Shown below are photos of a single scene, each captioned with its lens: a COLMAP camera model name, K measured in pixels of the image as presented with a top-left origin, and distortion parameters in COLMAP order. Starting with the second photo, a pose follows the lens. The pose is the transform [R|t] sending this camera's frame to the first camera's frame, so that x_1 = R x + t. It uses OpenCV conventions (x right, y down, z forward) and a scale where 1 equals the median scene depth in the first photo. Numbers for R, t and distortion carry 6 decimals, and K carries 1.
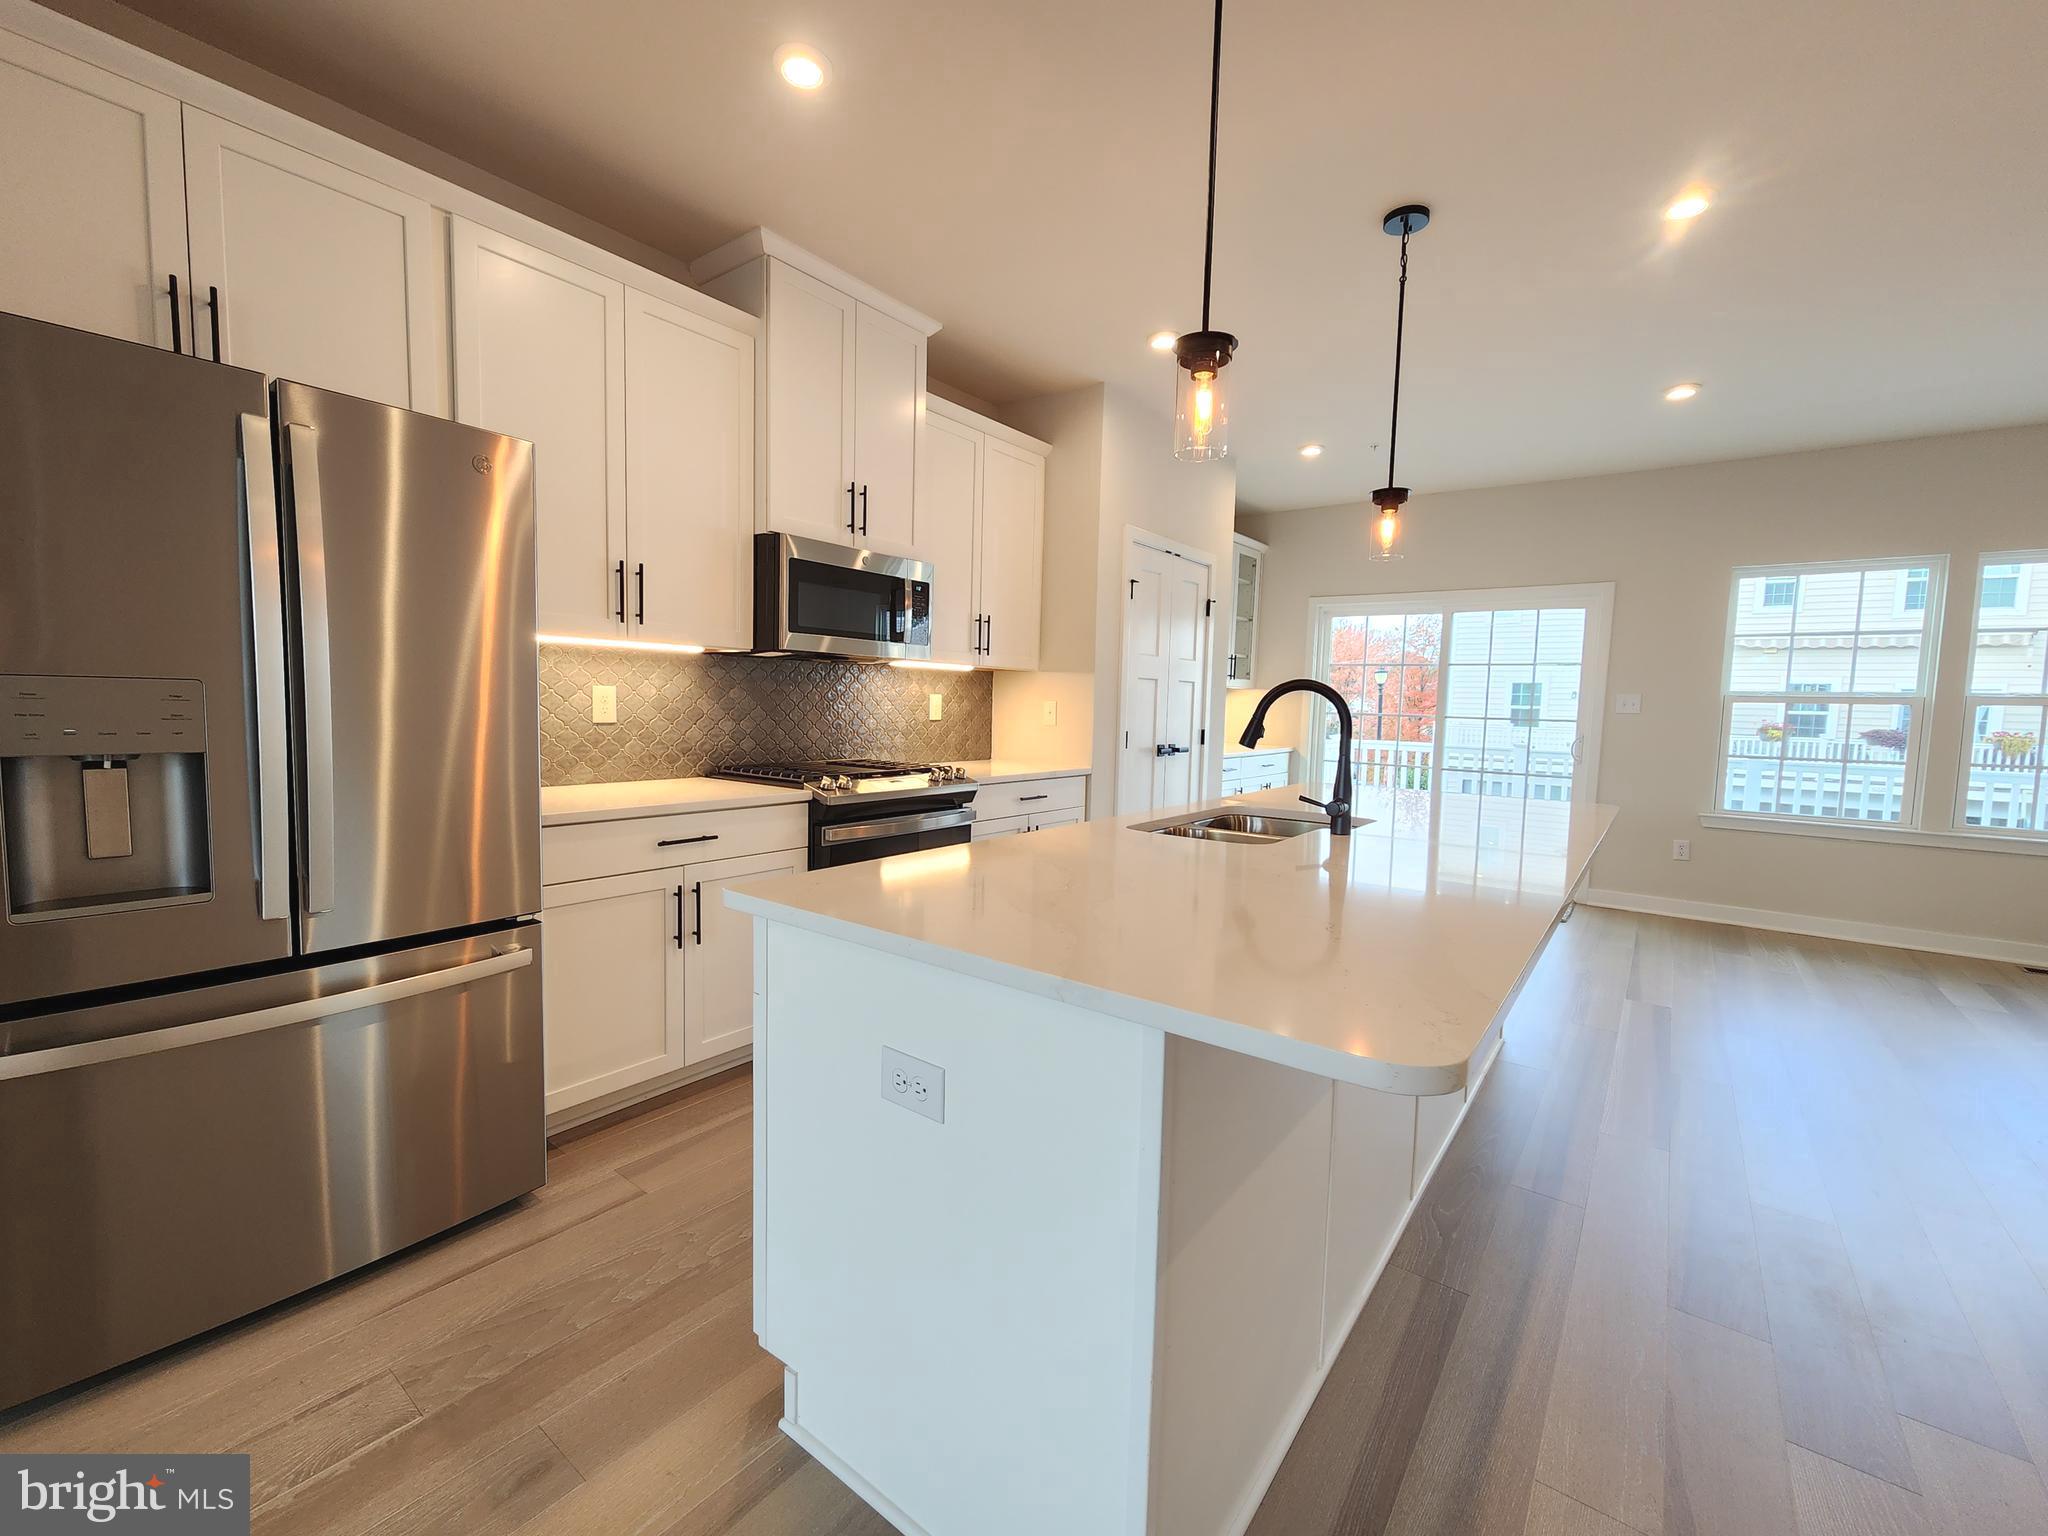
lens RADIAL K [[849.9, 0, 1021.1], [0, 849.9, 765.8], [0, 0, 1]] dist [0.000026, 0.000088]
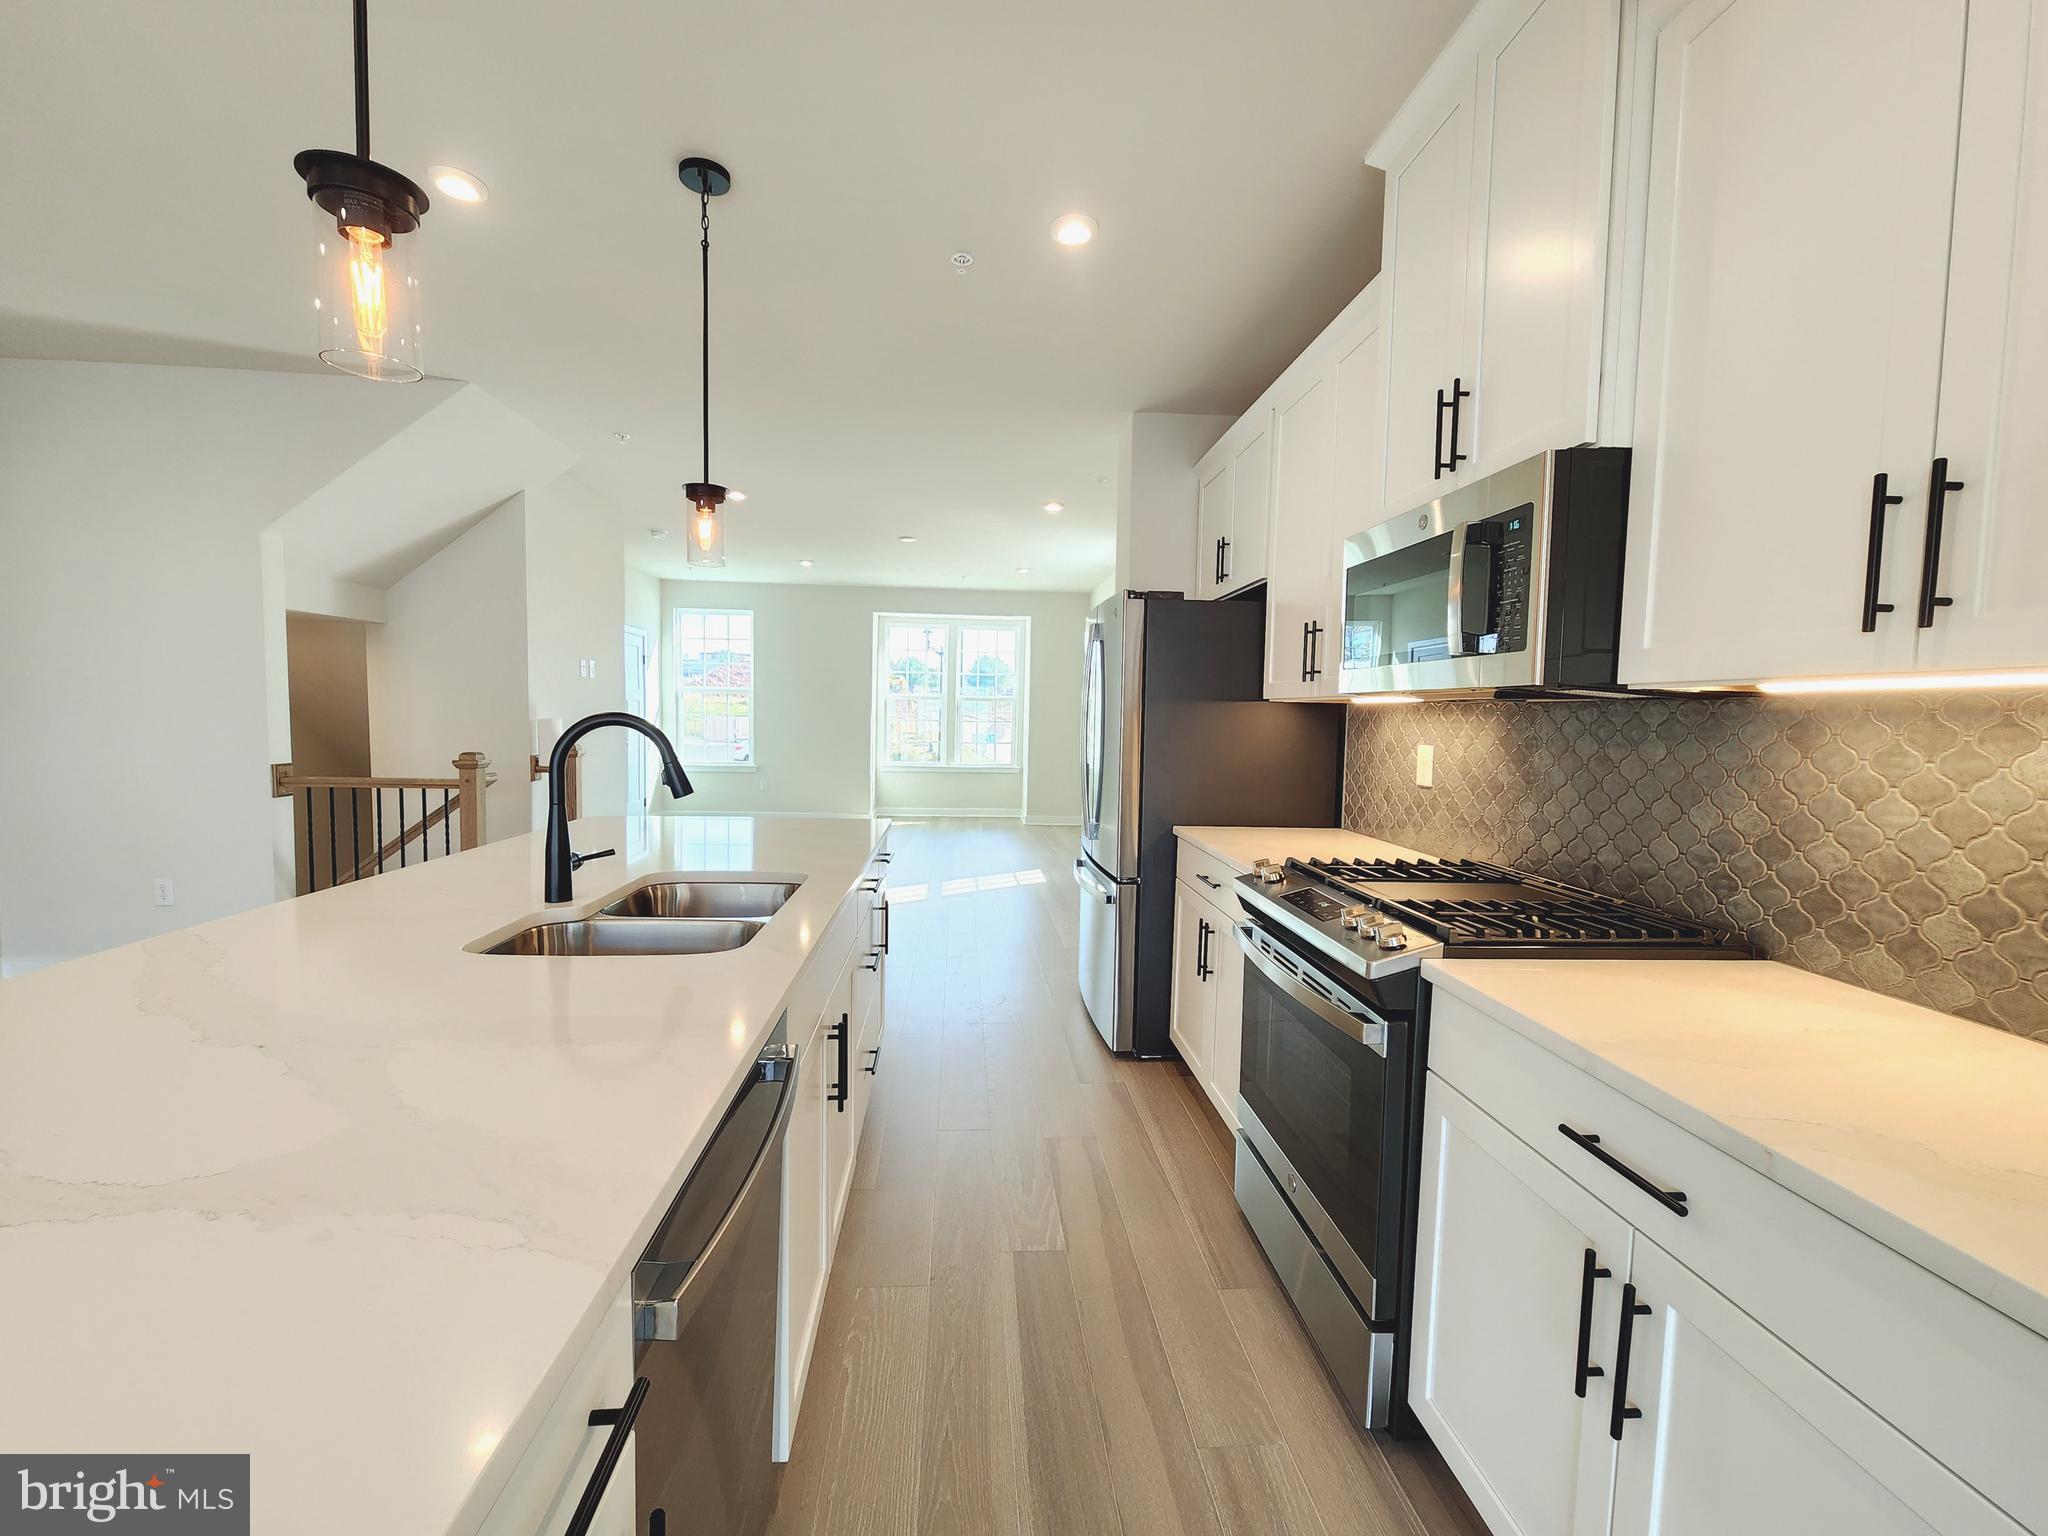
lens RADIAL K [[849.9, 0, 1021.1], [0, 849.9, 765.8], [0, 0, 1]] dist [0.000026, 0.000088]
pose [[-0.744433, 0.006703, -0.667664, 0.347643], [-0.086767, 0.990500, 0.106687, -0.102313], [0.662036, 0.137353, -0.736779, 1.076662]]
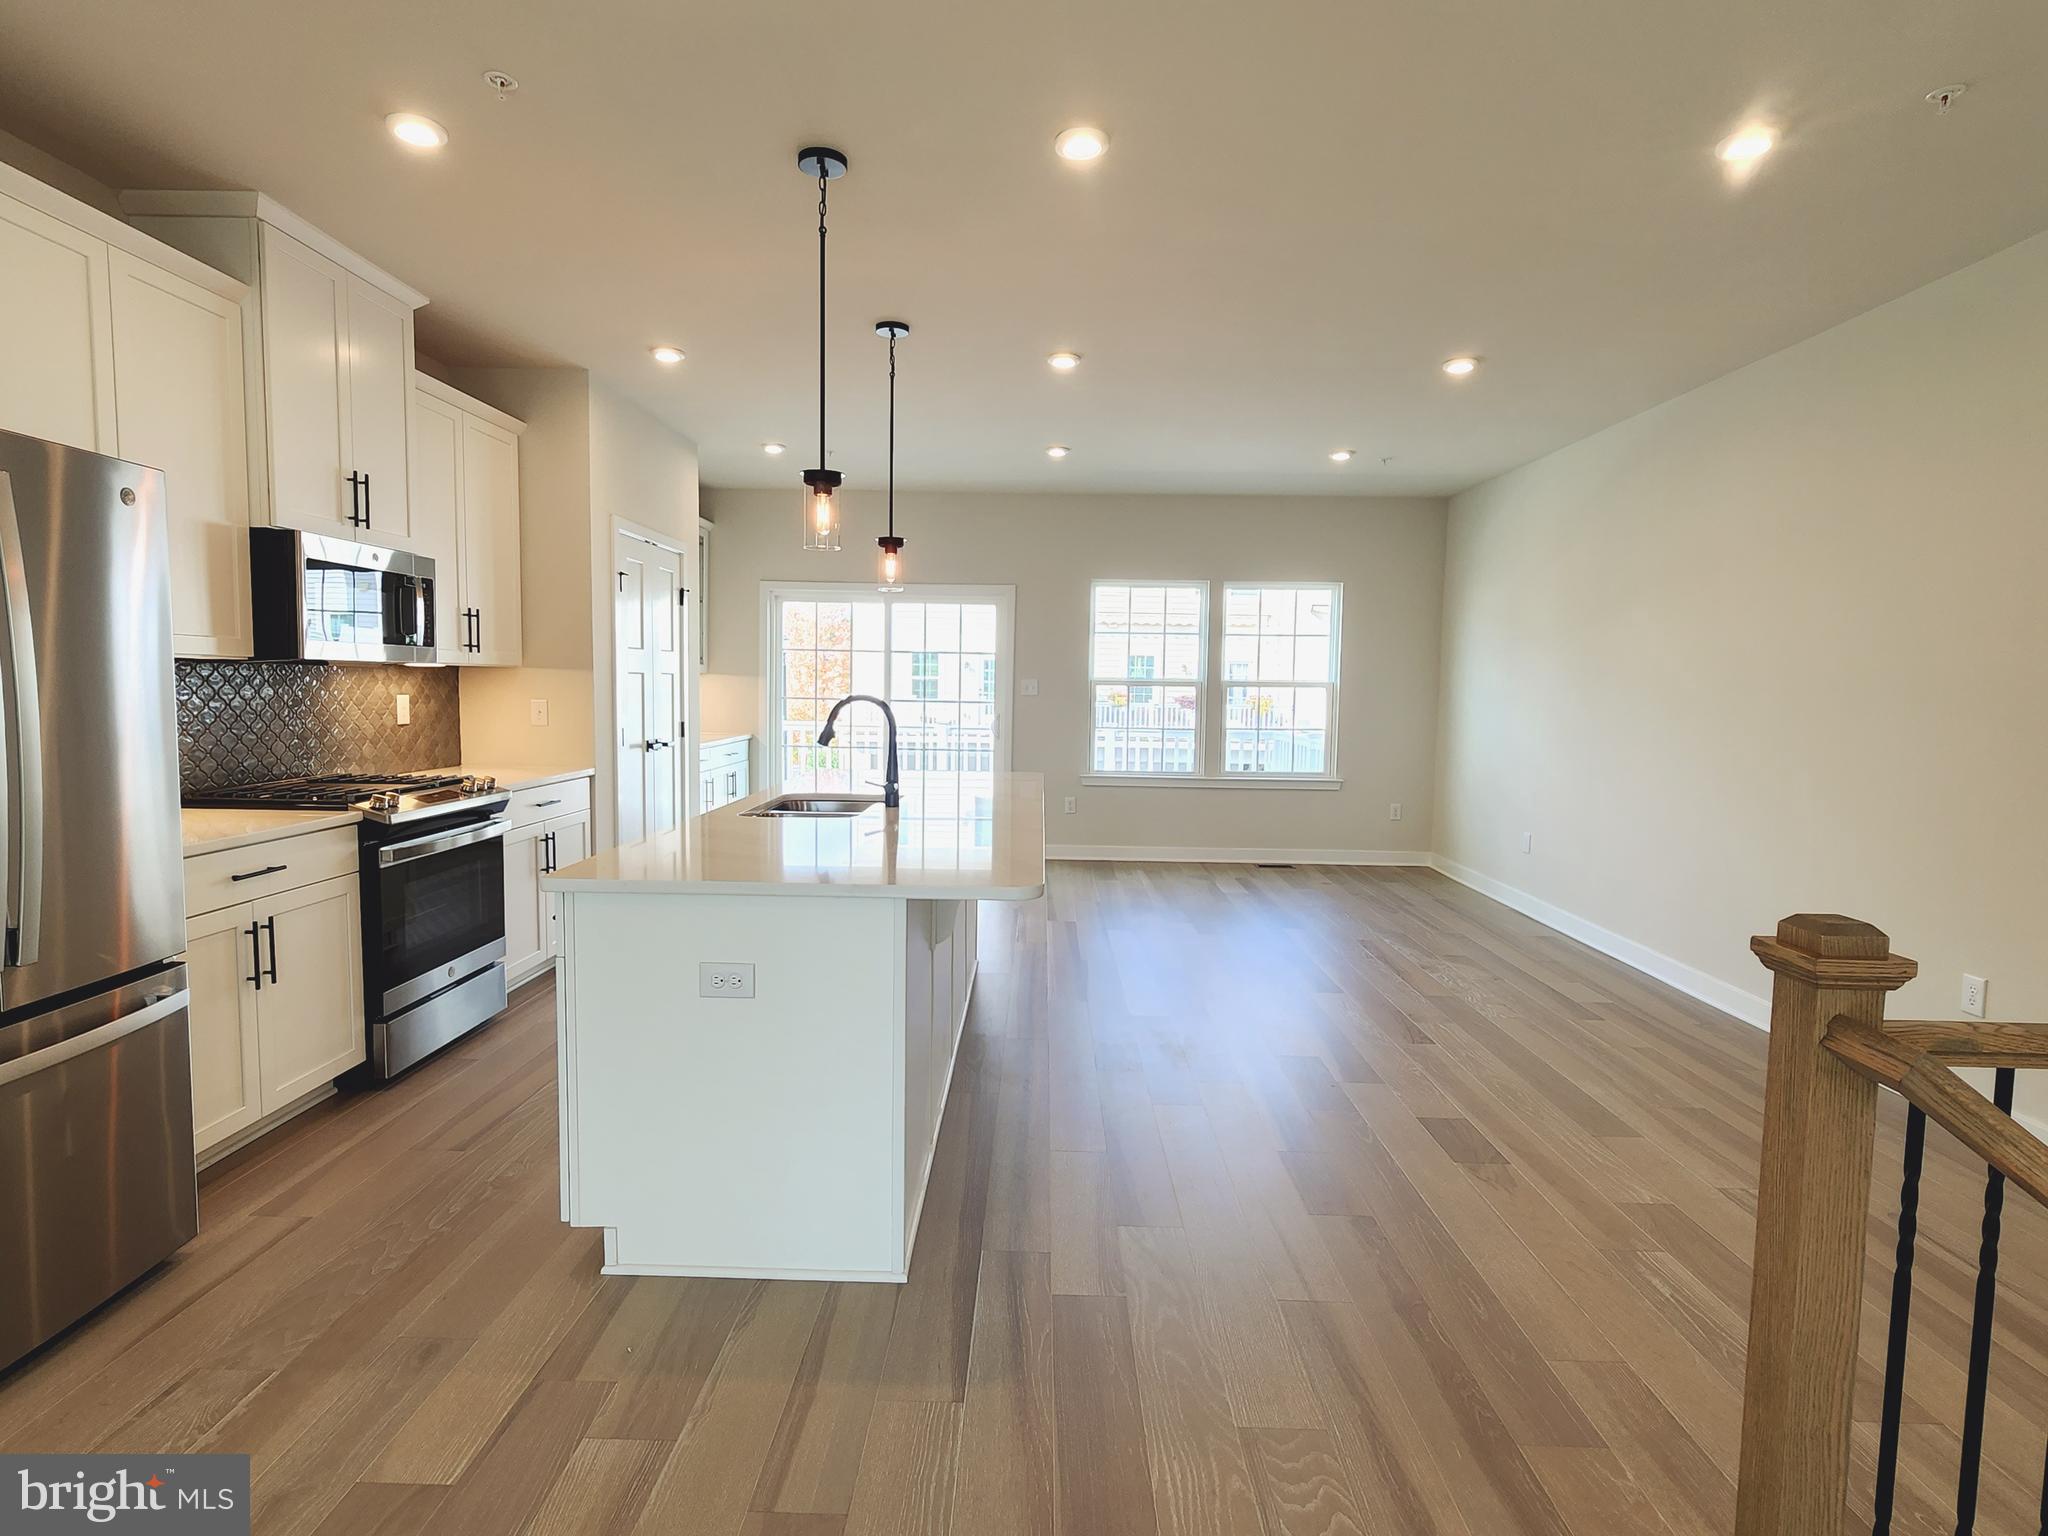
lens RADIAL K [[997.6, 0, 1024.0], [0, 997.6, 768.0], [0, 0, 1]] dist [-0.001985, -0.000488]
pose [[0.807690, -0.060117, 0.586534, -0.216198], [0.049459, 0.998190, 0.034201, -0.014204], [-0.587529, 0.001385, 0.809202, -0.232832]]
